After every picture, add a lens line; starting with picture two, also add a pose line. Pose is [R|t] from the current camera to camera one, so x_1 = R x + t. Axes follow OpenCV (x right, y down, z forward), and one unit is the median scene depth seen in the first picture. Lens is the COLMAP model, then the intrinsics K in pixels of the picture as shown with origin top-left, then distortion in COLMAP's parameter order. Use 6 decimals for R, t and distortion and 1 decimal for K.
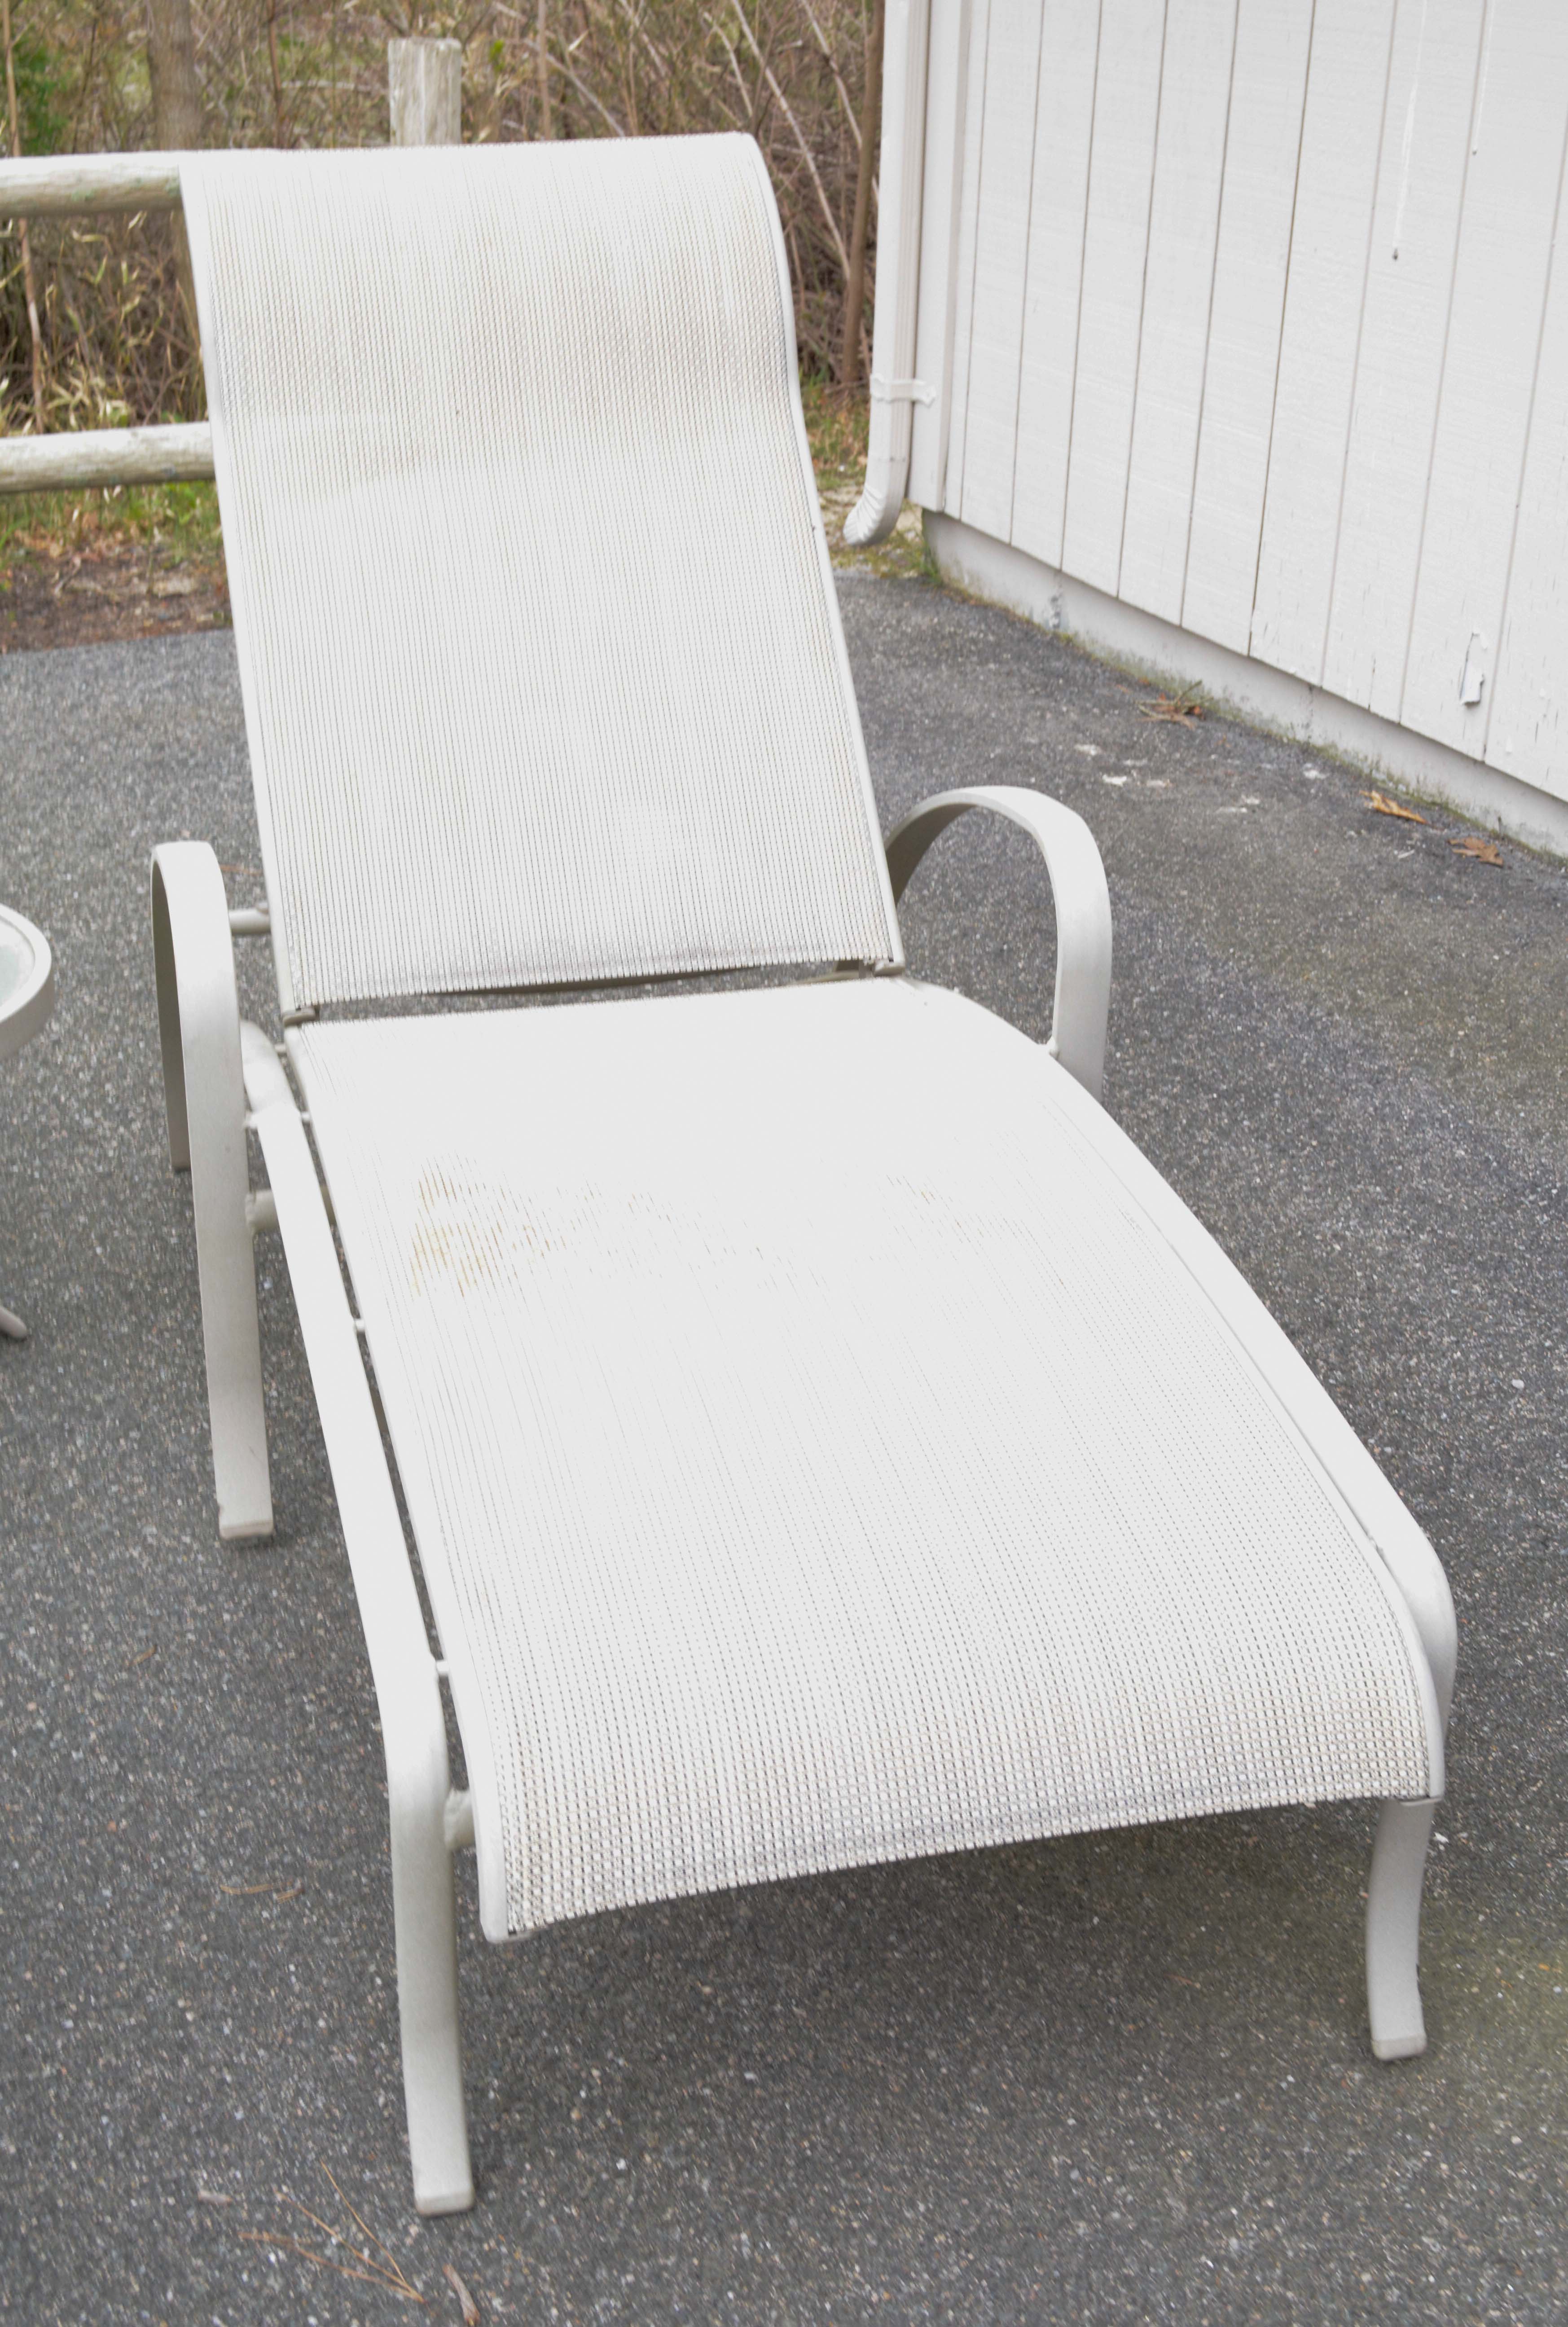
lens RADIAL K [[2660.8, 0, 784.0], [0, 2660.8, 1163.5], [0, 0, 1]] dist [-0.035923, -0.008545]
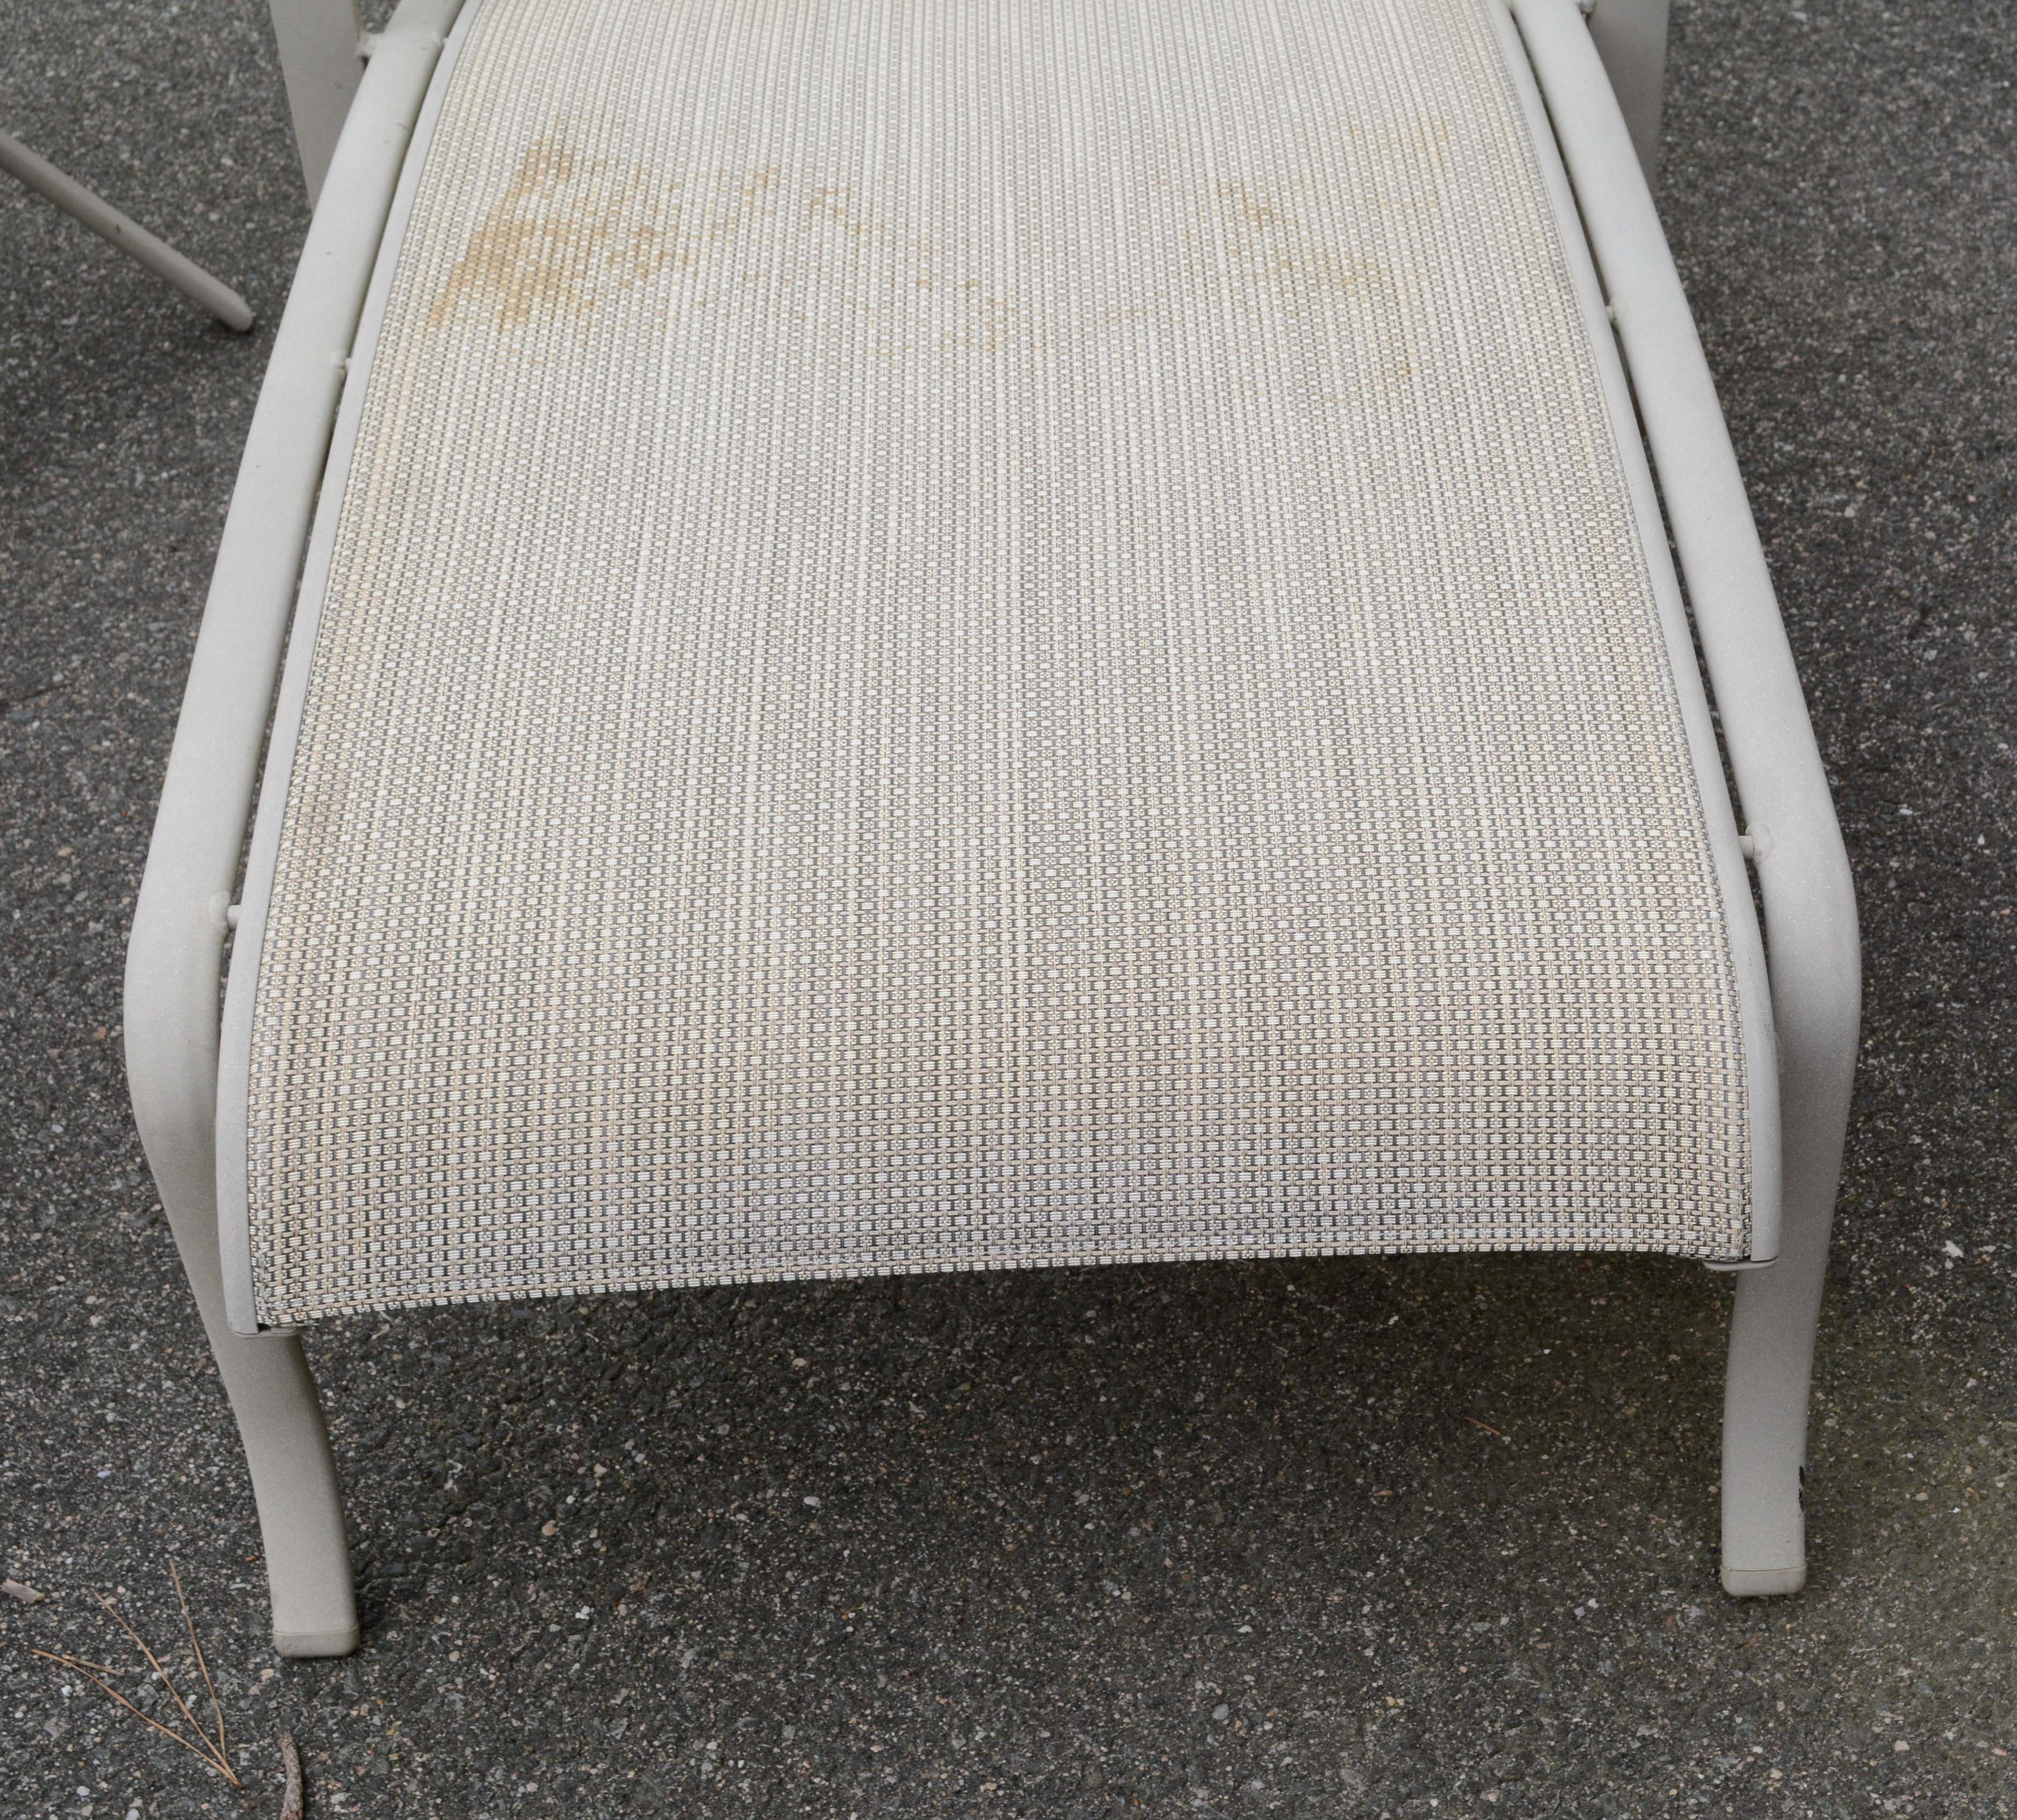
lens RADIAL K [[3391.8, 0, 1008.5], [0, 3391.8, 910.0], [0, 0, 1]] dist [-0.019567, -0.120337]
pose [[0.984617, 0.090892, -0.149224, 0.170307], [-0.054788, 0.971580, 0.230285, -0.014003], [0.165914, -0.218567, 0.961614, 0.207314]]
